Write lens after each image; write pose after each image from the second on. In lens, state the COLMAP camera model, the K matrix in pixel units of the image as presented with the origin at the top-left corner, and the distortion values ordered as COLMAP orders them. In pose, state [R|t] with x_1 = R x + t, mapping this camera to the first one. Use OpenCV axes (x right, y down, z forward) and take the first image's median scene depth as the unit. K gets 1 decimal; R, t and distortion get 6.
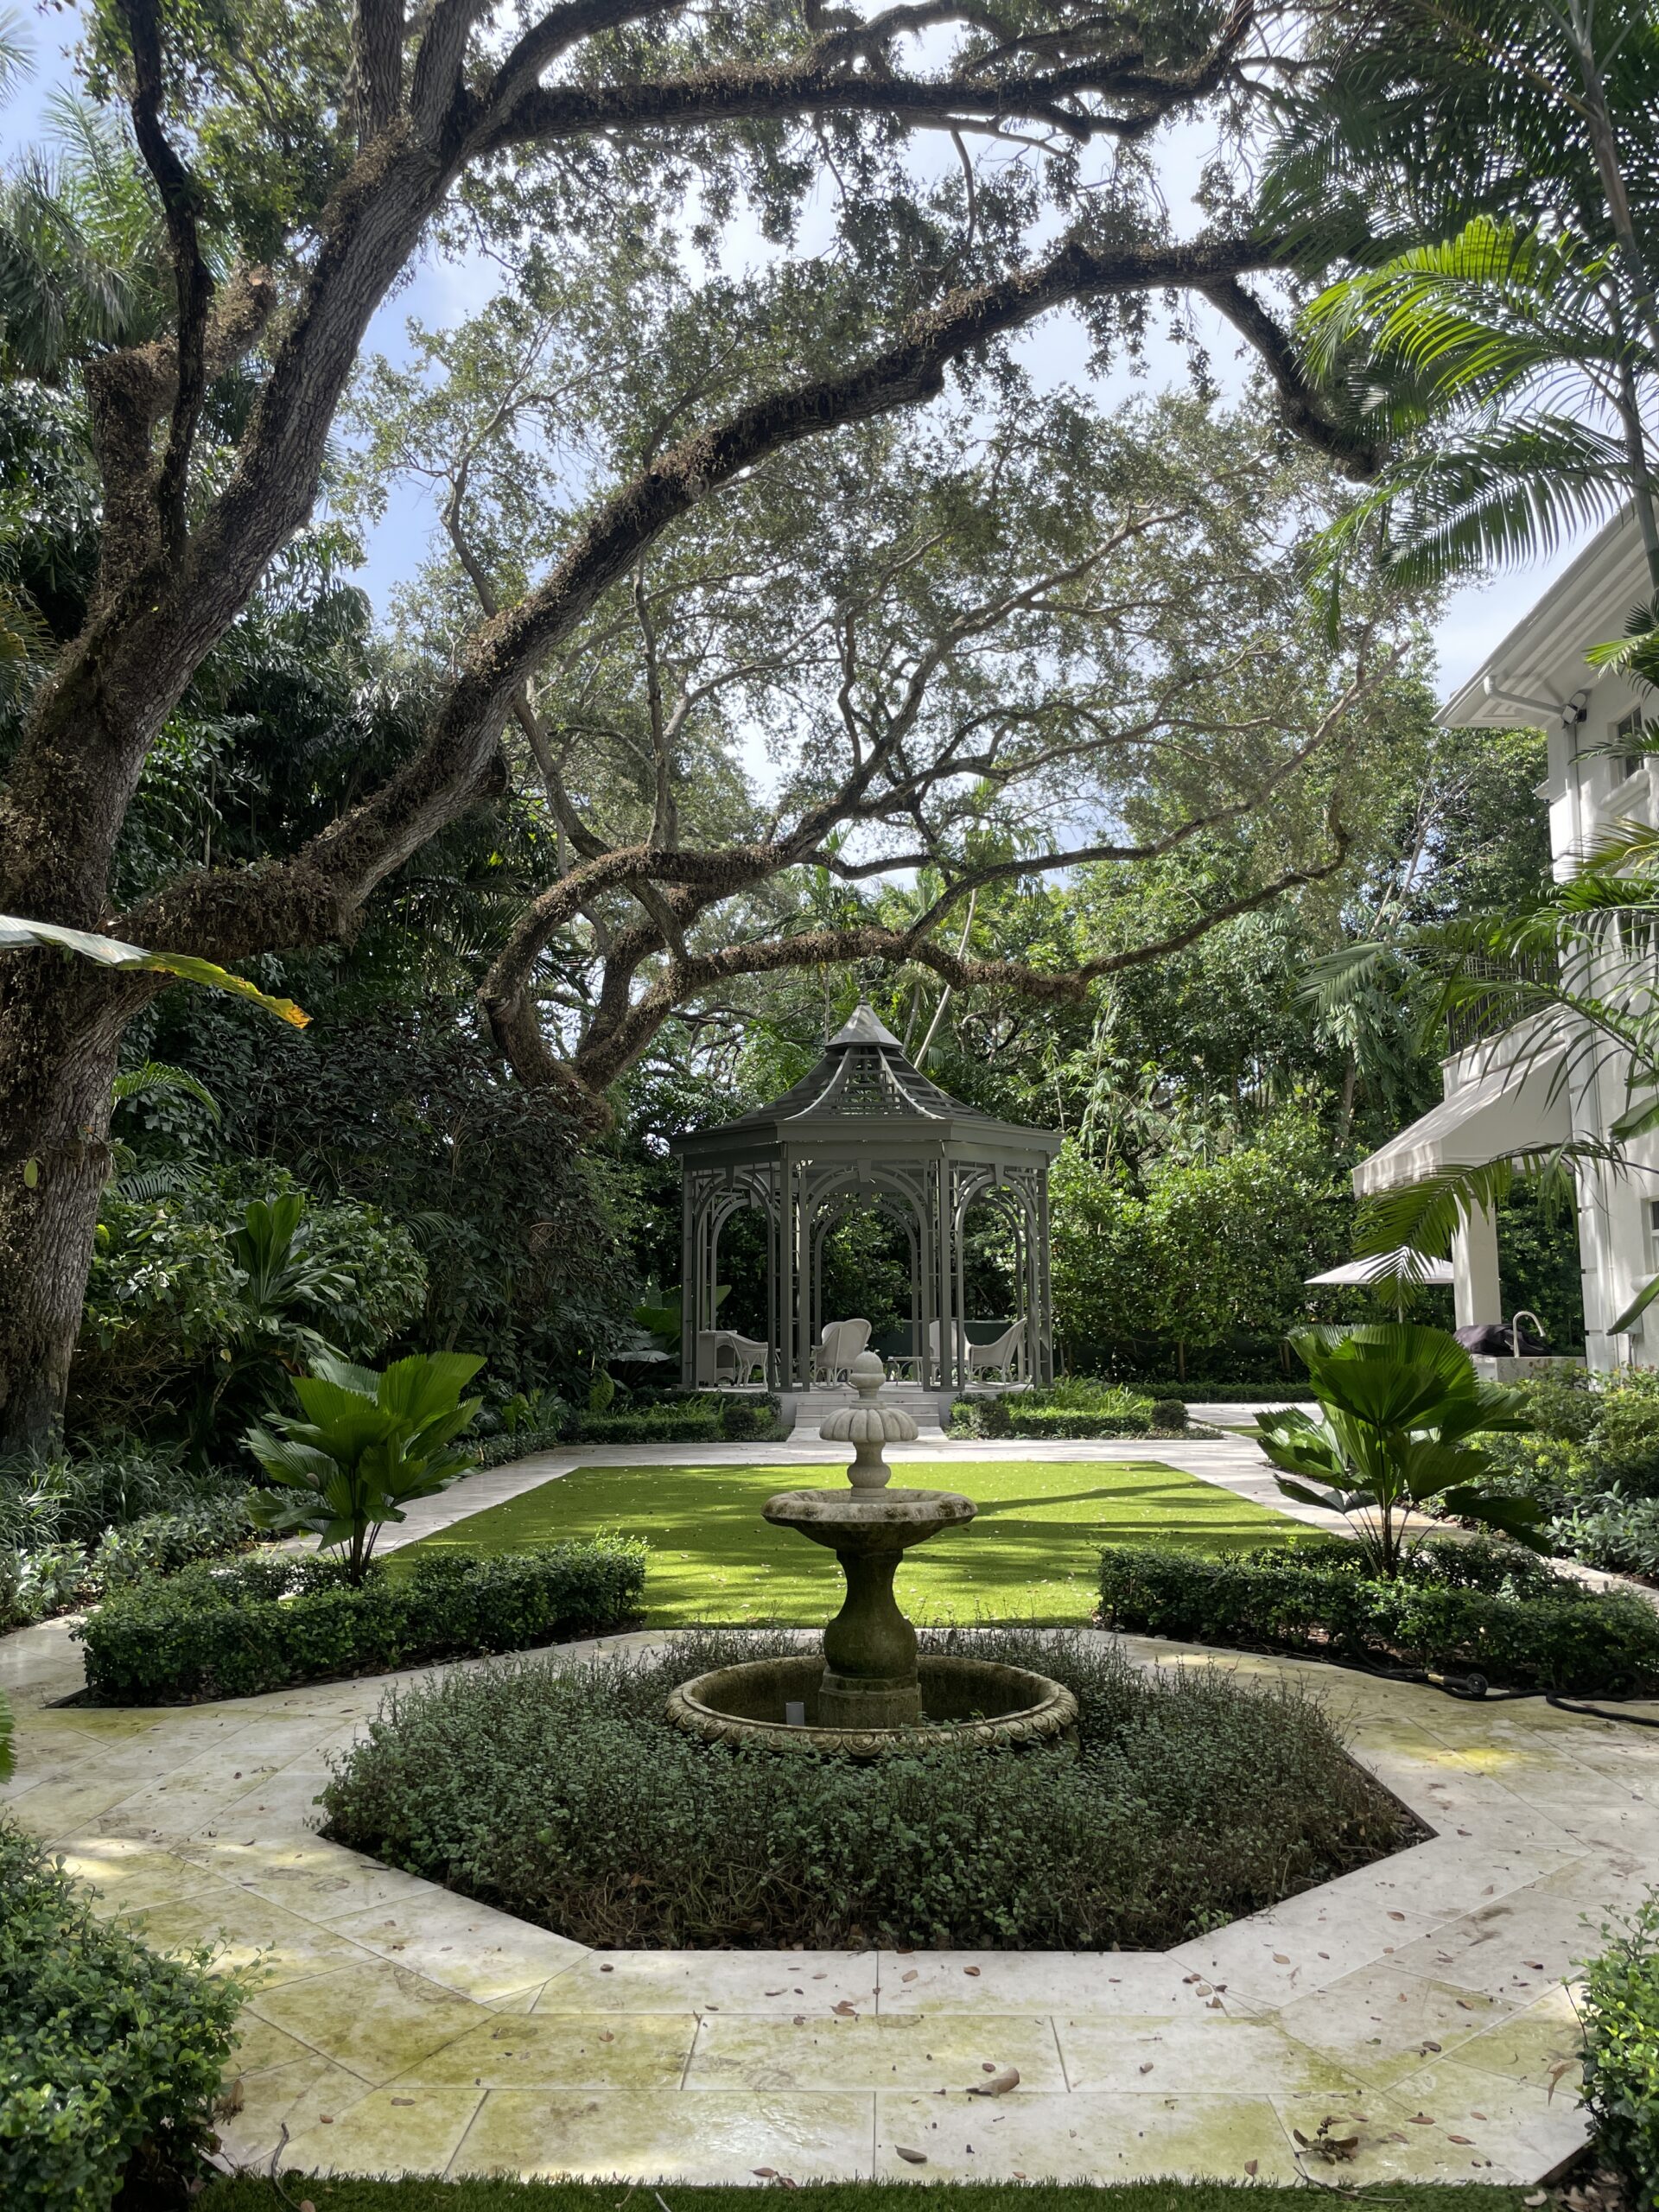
lens RADIAL K [[1704.2, 0, 831.8], [0, 1704.2, 1089.8], [0, 0, 1]] dist [0.098882, -0.144358]
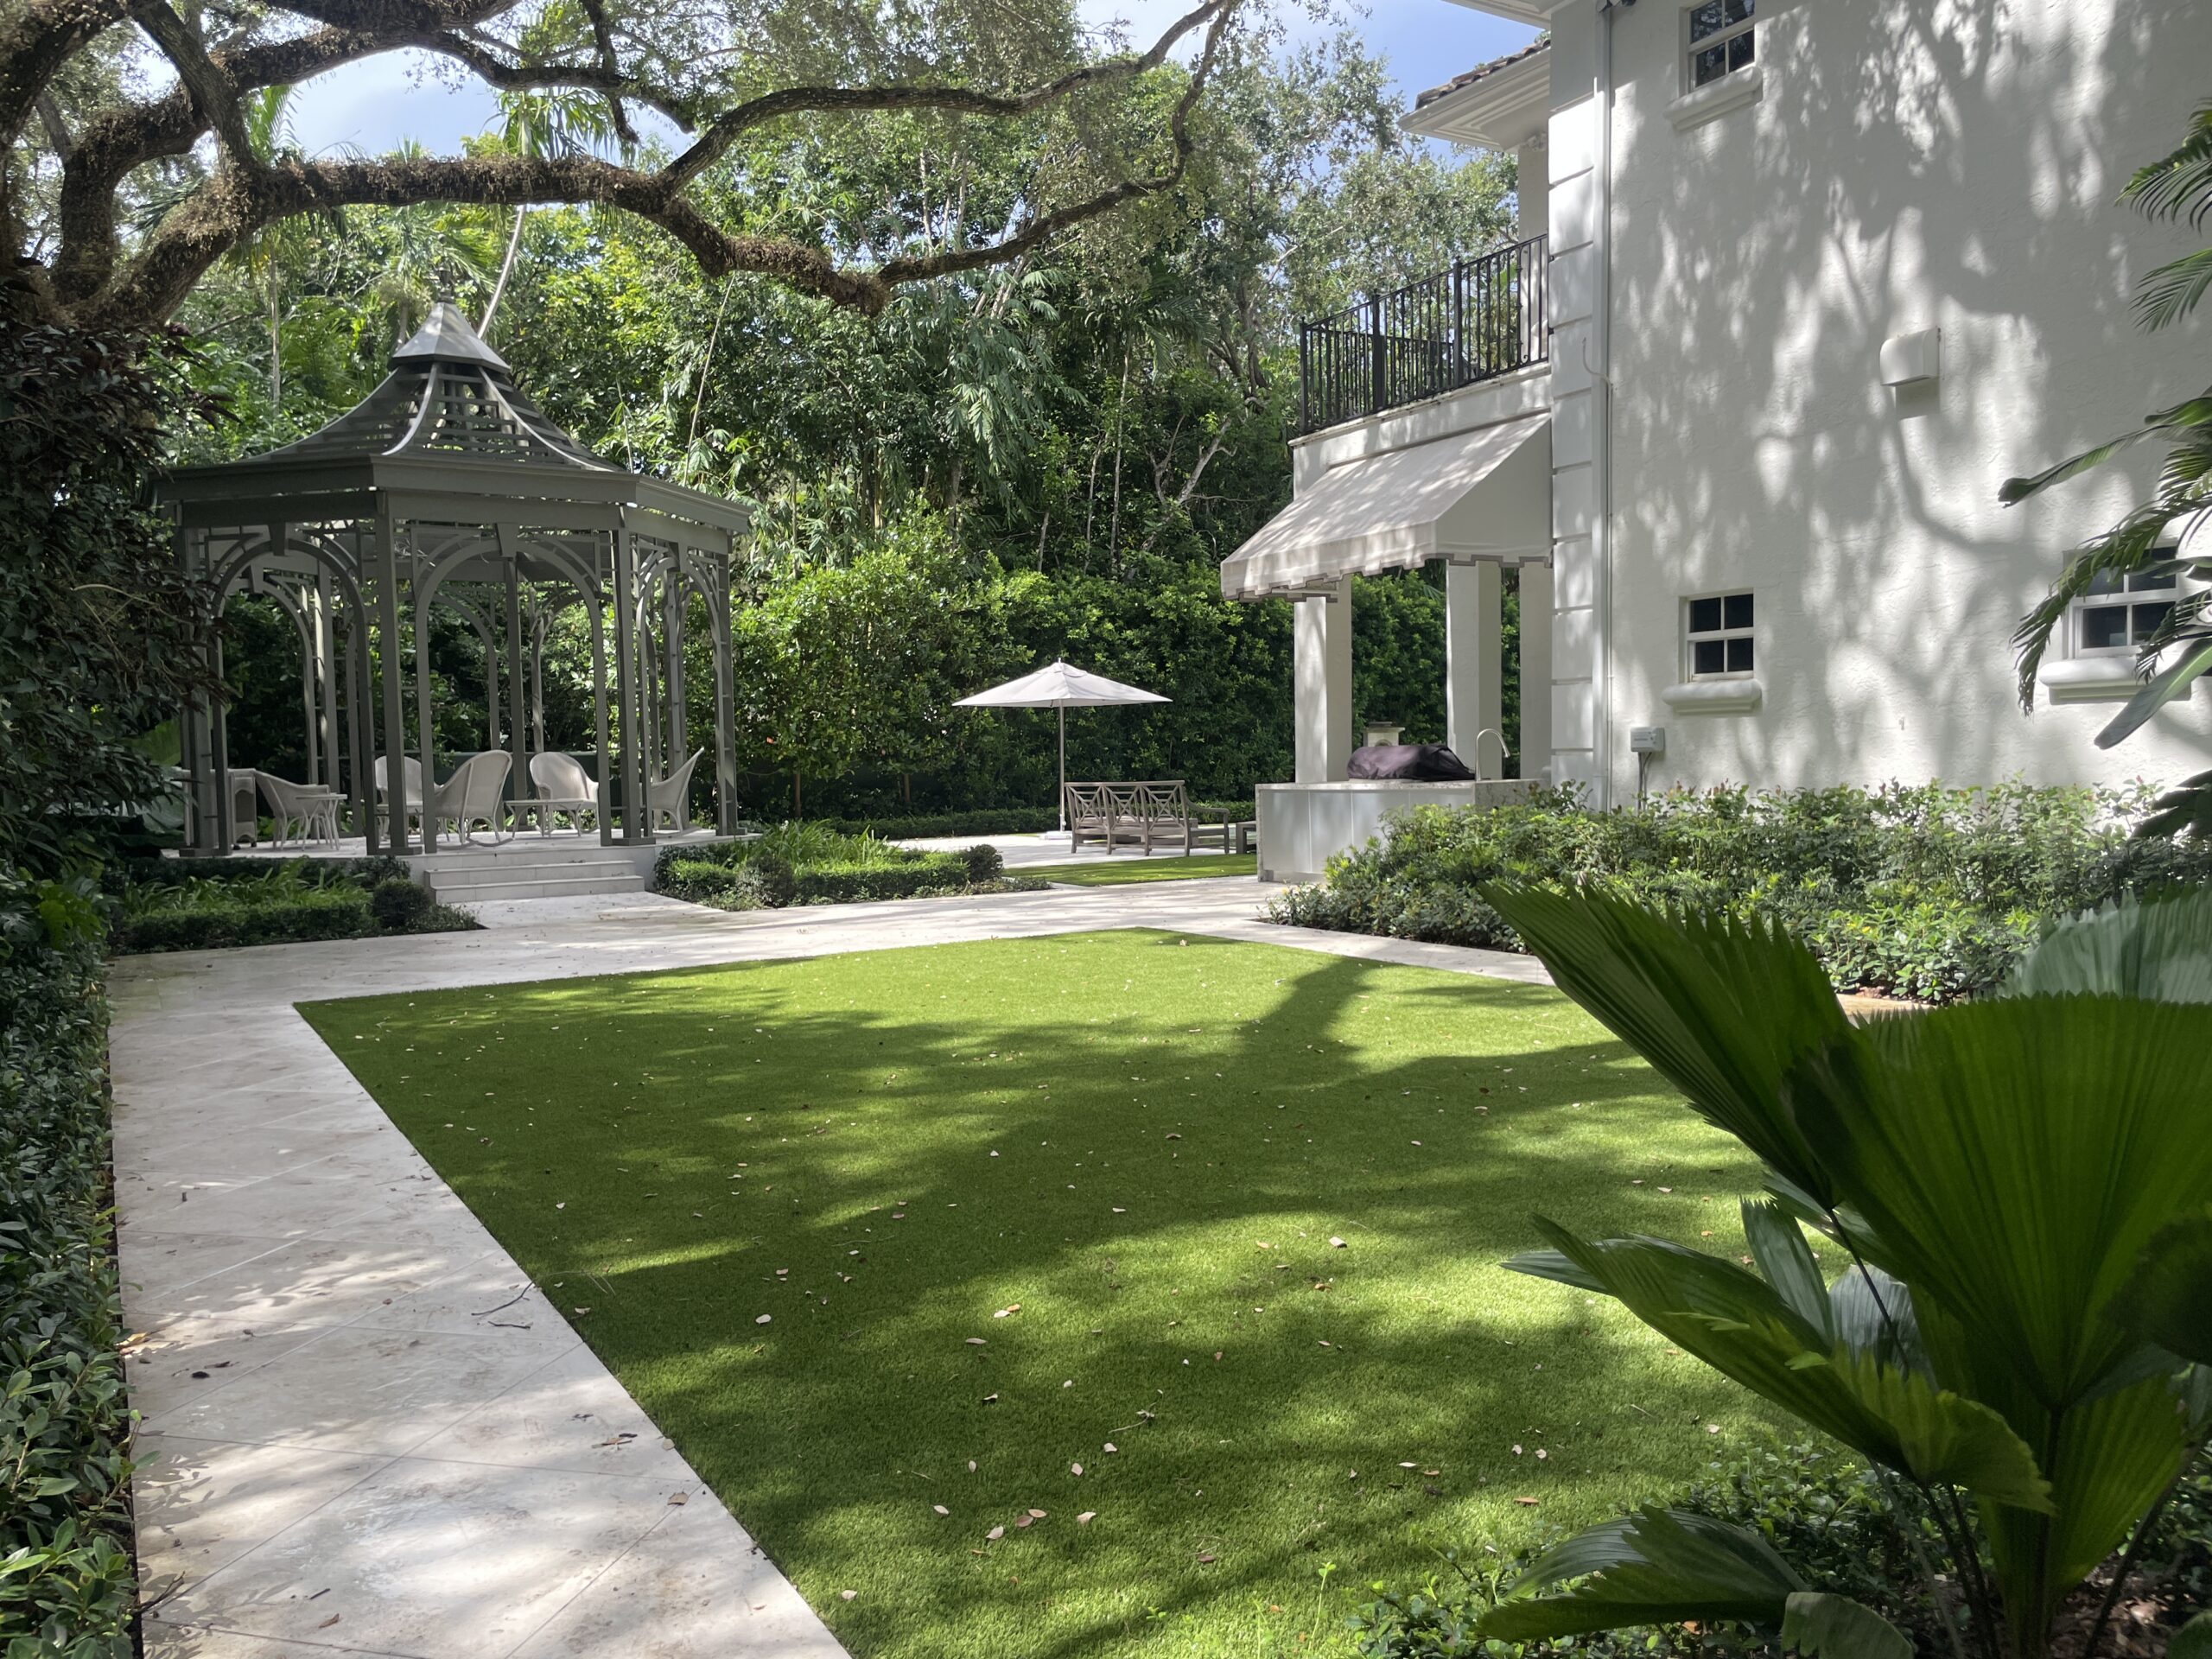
lens RADIAL K [[1708.5, 0, 1126.4], [0, 1708.5, 833.6], [0, 0, 1]] dist [0.123489, -0.182706]
pose [[0.849482, -0.036132, 0.526378, -0.140306], [-0.059227, 0.984817, 0.163182, 0.033965], [-0.524282, -0.169796, 0.834444, 0.247090]]
